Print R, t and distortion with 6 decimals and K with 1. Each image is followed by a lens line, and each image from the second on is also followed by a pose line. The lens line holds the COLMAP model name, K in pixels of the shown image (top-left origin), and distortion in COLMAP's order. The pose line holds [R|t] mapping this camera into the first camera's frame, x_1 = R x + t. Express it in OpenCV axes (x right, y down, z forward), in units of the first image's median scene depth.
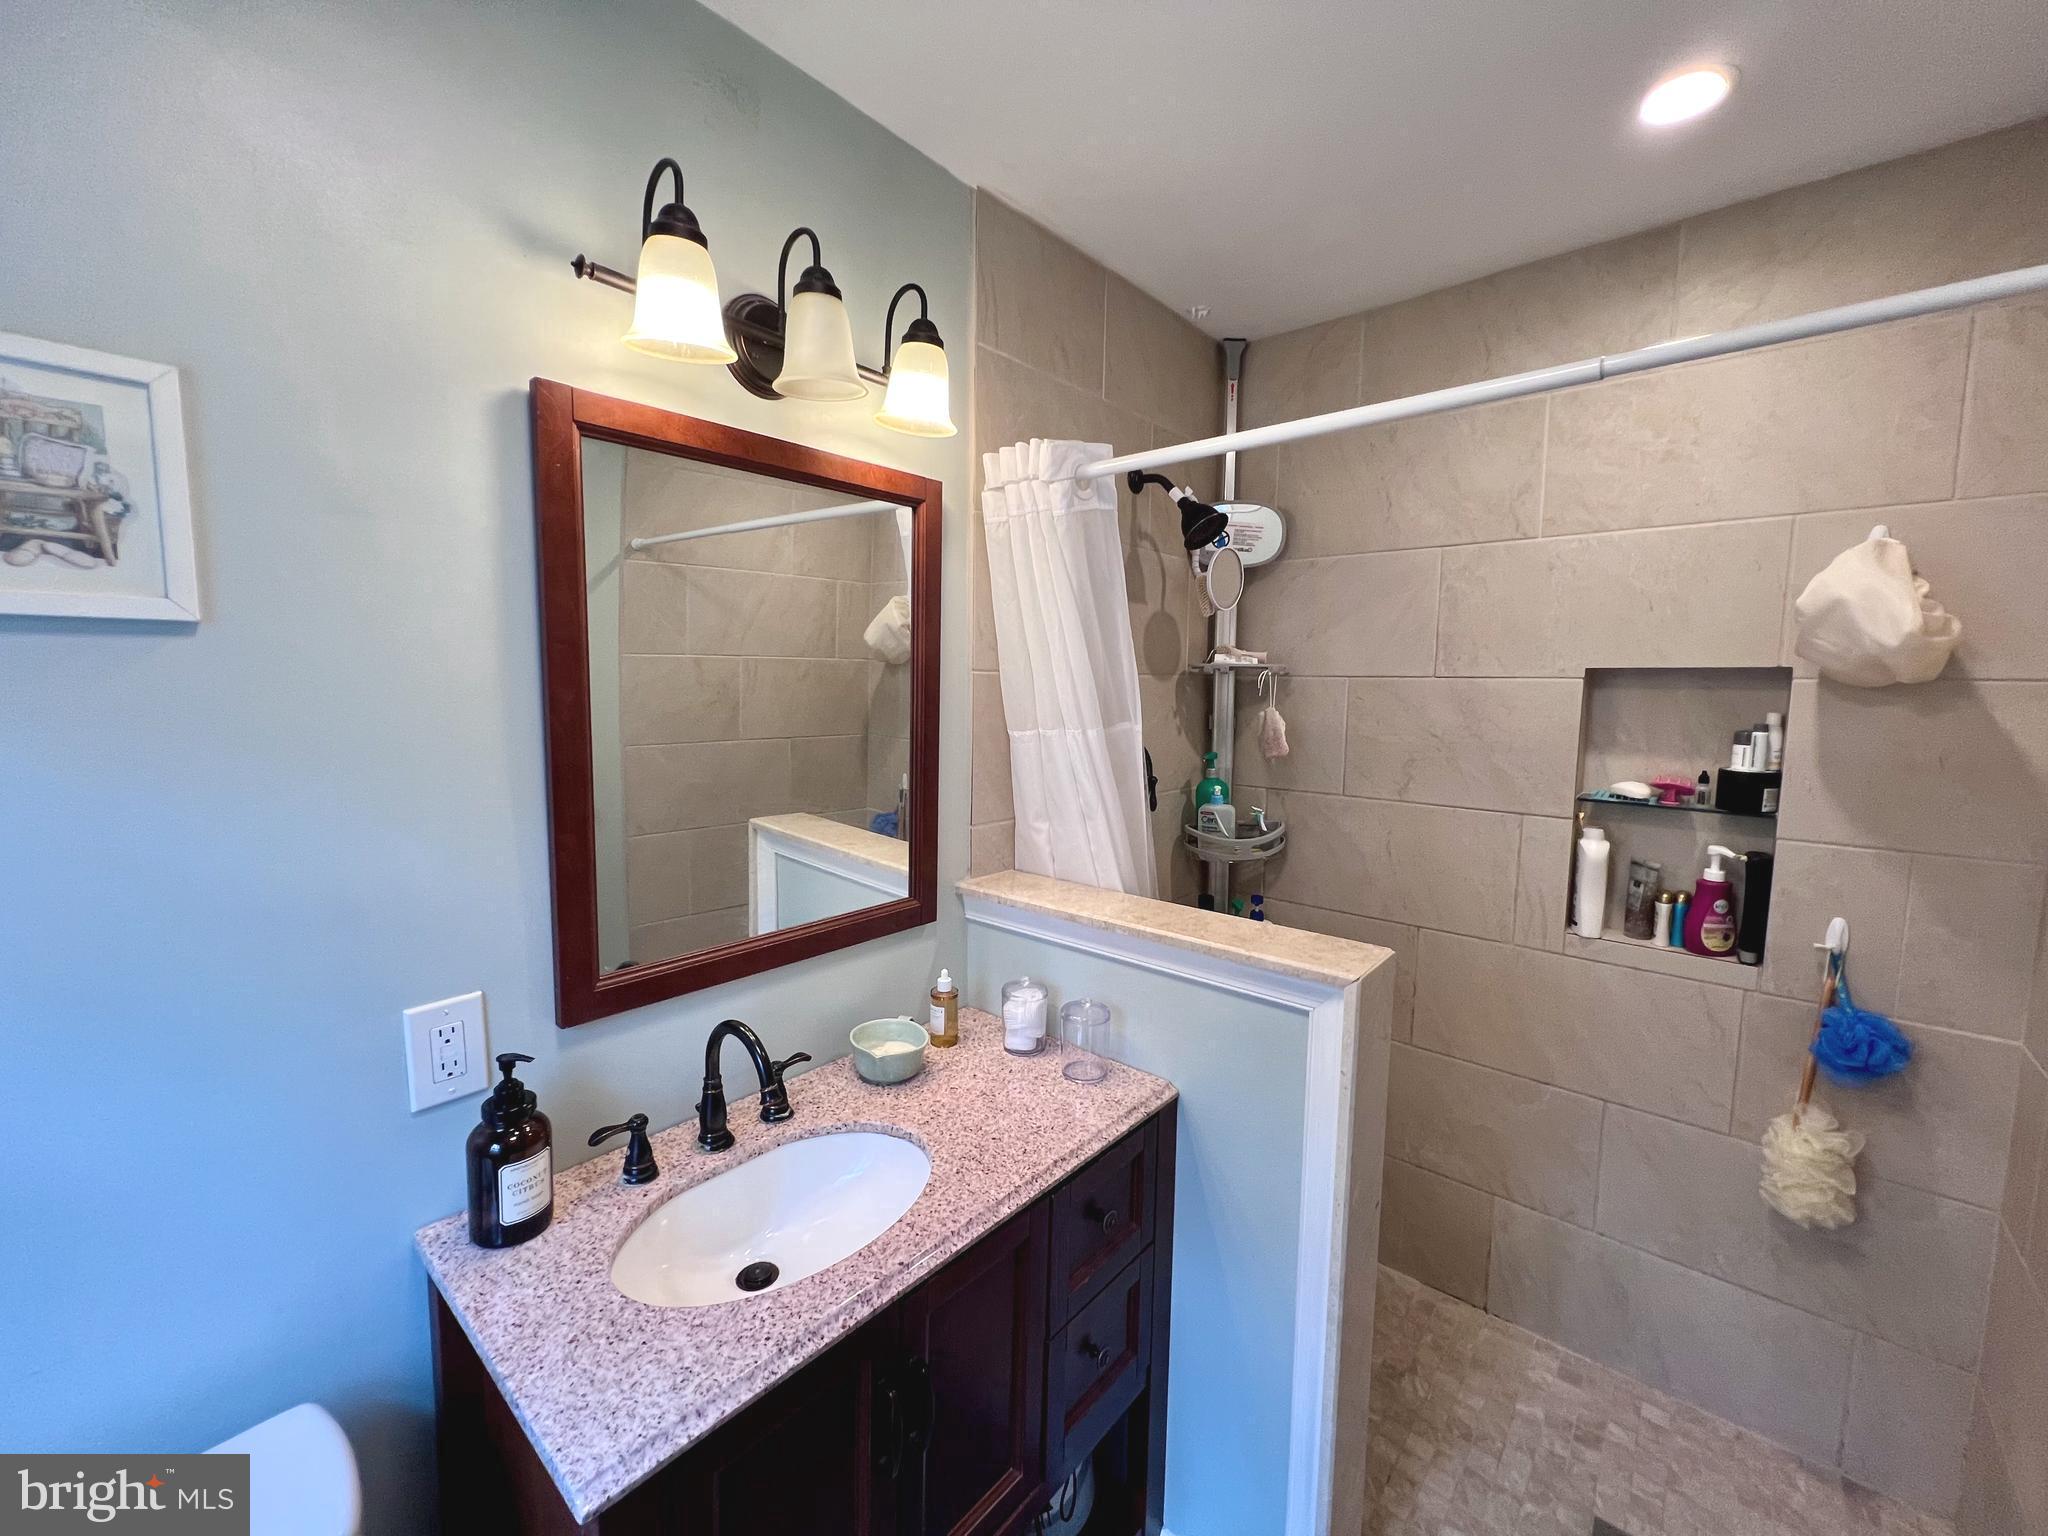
lens RADIAL K [[834.4, 0, 1018.2], [0, 834.4, 757.7], [0, 0, 1]] dist [-0.002430, 0.000760]
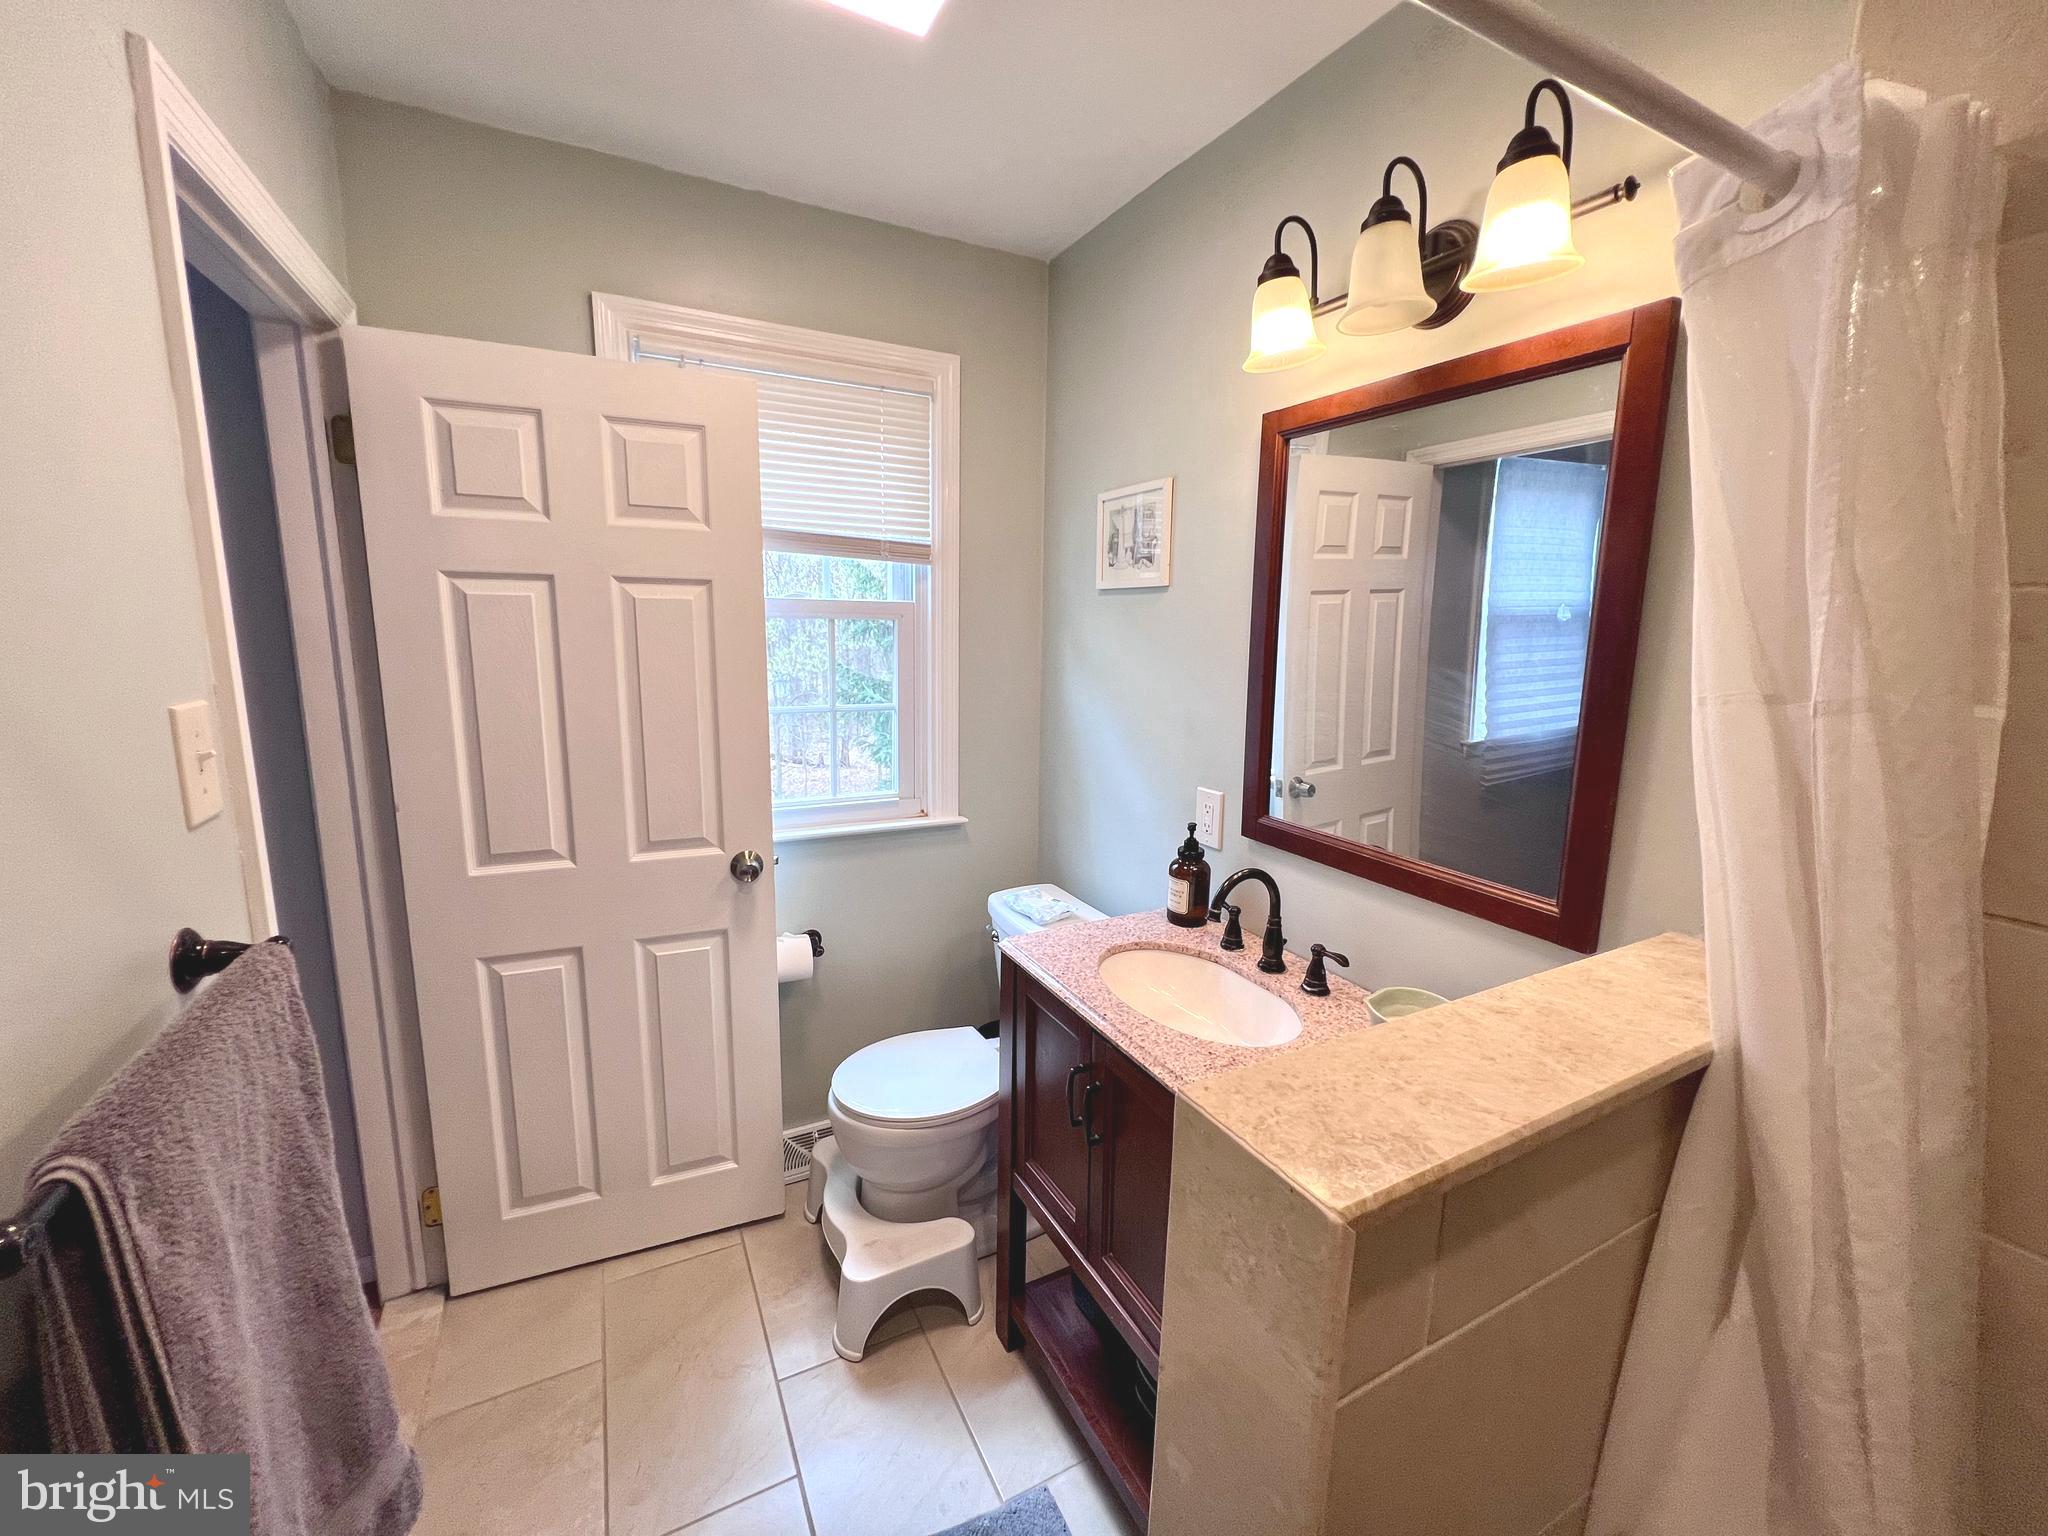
lens RADIAL K [[834.4, 0, 1024.1], [0, 834.4, 766.7], [0, 0, 1]] dist [-0.002430, 0.000760]
pose [[-0.372533, 0.145491, -0.916543, 0.711702], [-0.108747, 0.973986, 0.198811, -0.047522], [0.921625, 0.173735, -0.347020, 0.792704]]
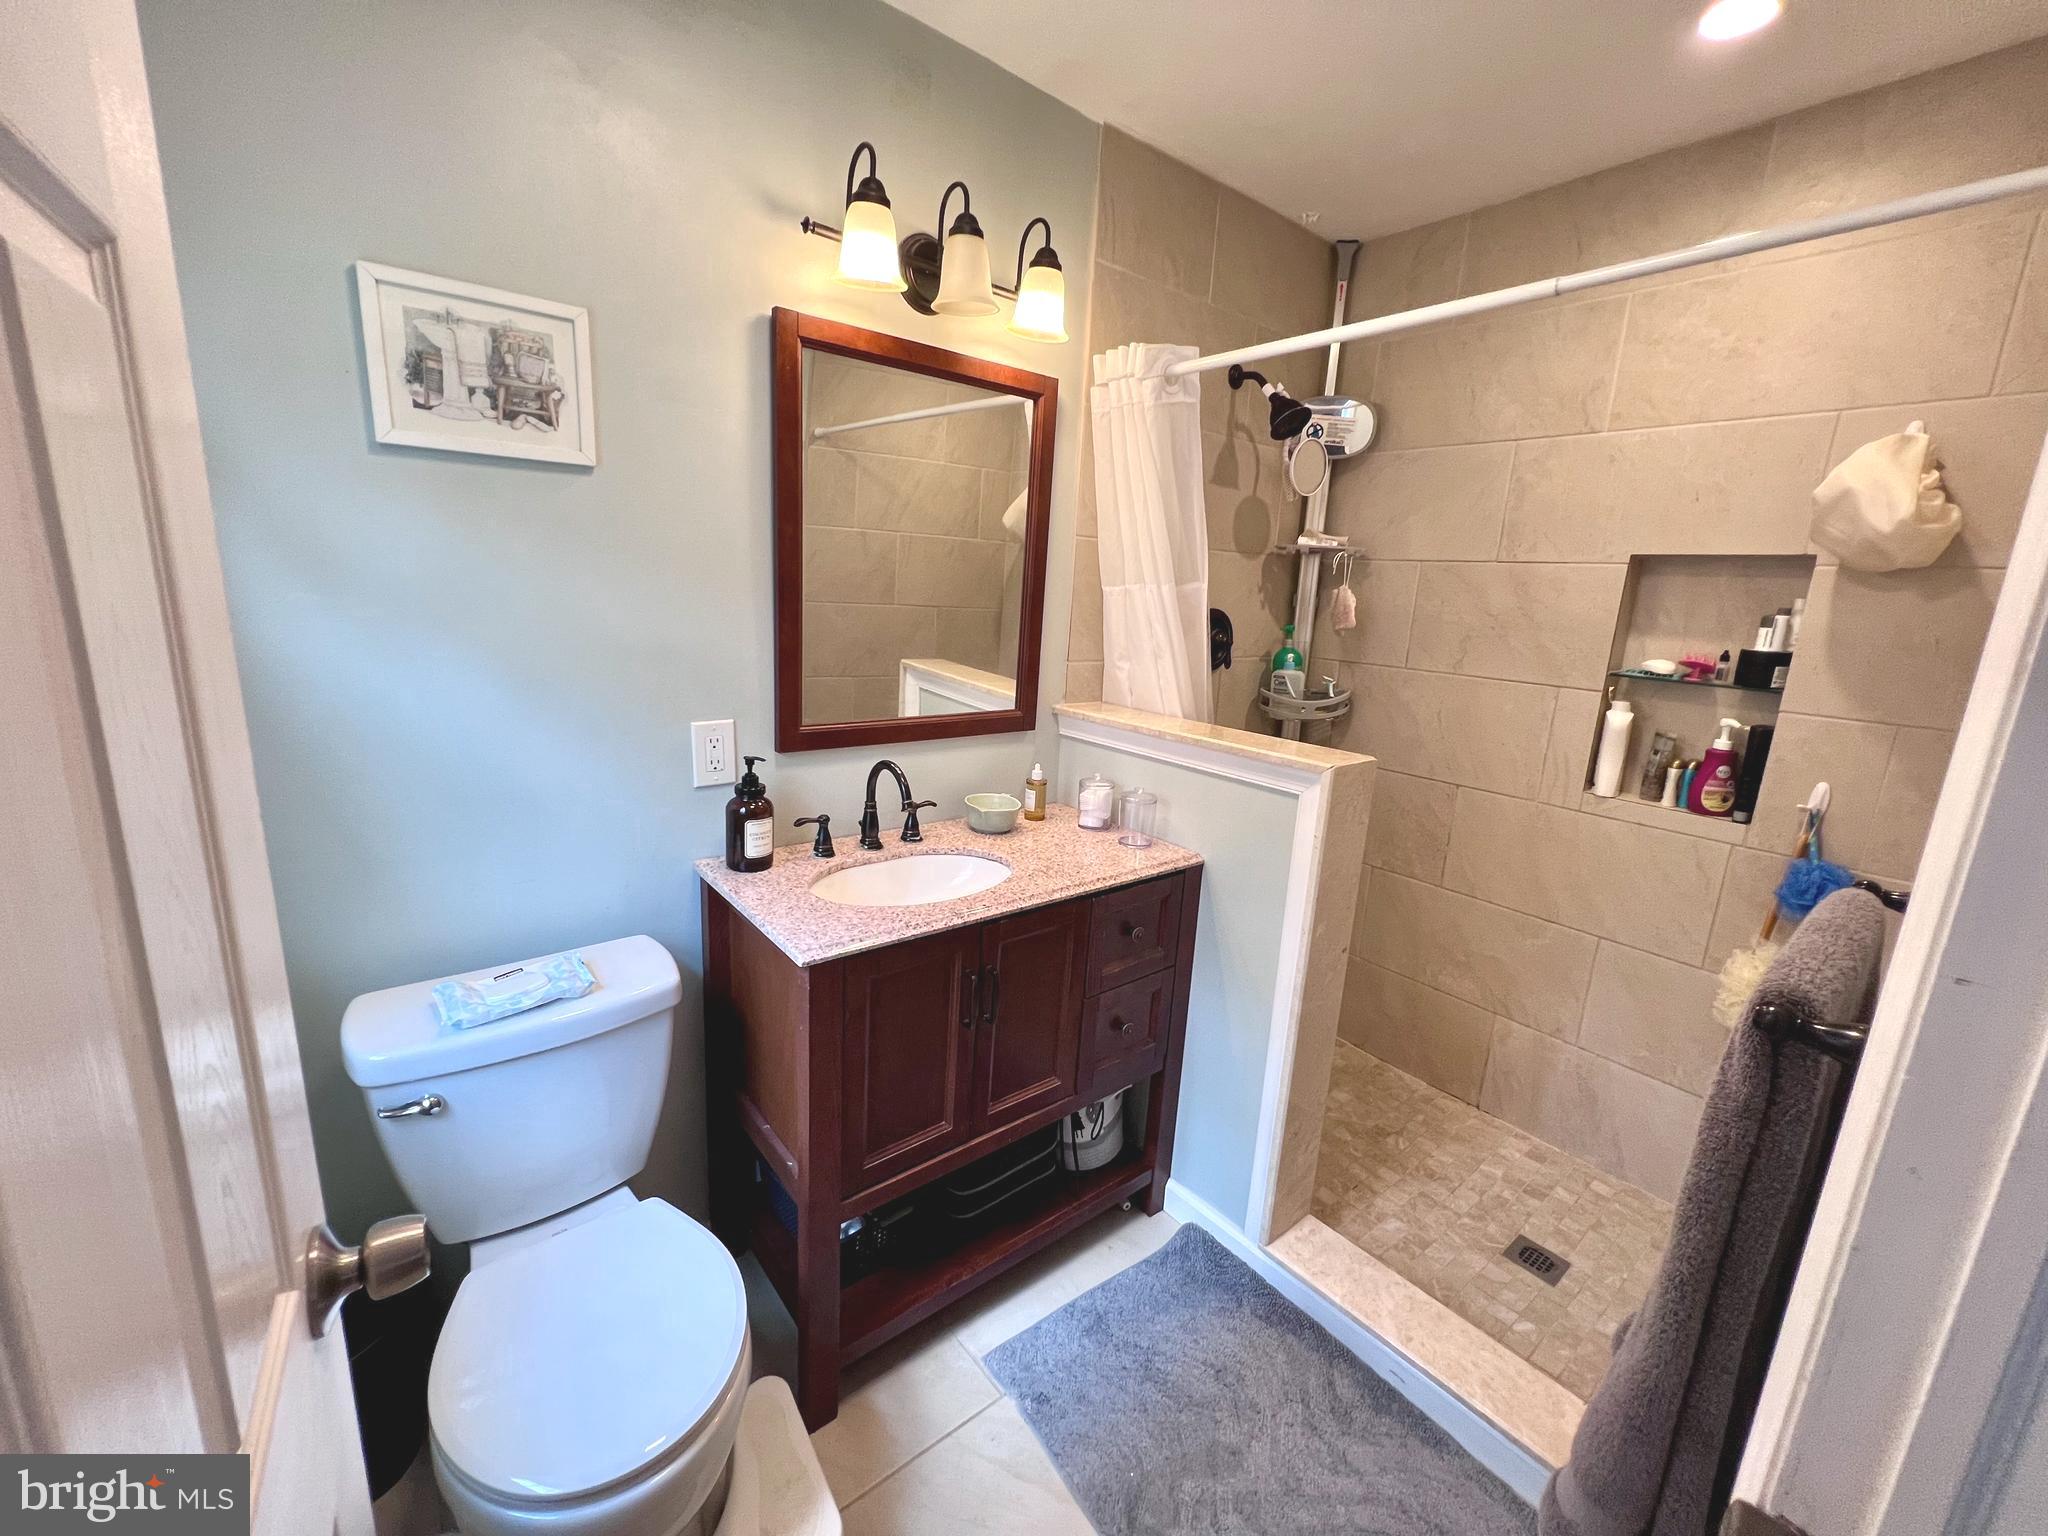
lens RADIAL K [[834.4, 0, 1014.4], [0, 834.4, 765.0], [0, 0, 1]] dist [-0.002430, 0.000760]
pose [[0.982726, 0.077127, -0.168231, 0.095964], [-0.057130, 0.991052, 0.120631, 0.095655], [0.176030, -0.108936, 0.978339, -0.297093]]
